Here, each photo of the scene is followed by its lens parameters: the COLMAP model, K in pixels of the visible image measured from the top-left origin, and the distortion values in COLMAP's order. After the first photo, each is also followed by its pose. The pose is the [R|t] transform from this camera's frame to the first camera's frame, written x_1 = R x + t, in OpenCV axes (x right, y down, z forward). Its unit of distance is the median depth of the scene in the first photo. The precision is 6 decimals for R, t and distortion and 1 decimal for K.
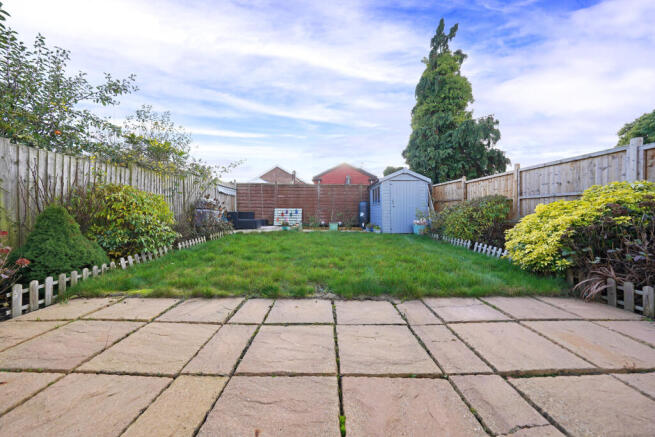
lens RADIAL K [[239.5, 0, 326.5], [0, 239.5, 210.7], [0, 0, 1]] dist [-0.038455, 0.009321]
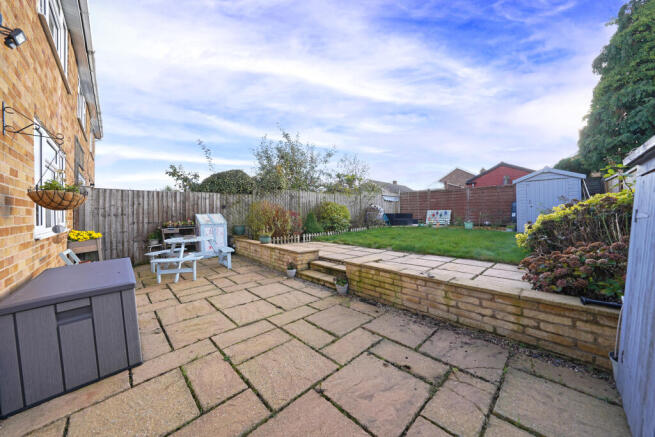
lens RADIAL K [[239.5, 0, 326.5], [0, 239.5, 210.7], [0, 0, 1]] dist [-0.038455, 0.009321]
pose [[0.690093, -0.017353, -0.723512, 0.644283], [0.013578, 0.999847, -0.011031, -0.001639], [0.723593, -0.002211, 0.690223, -0.529977]]
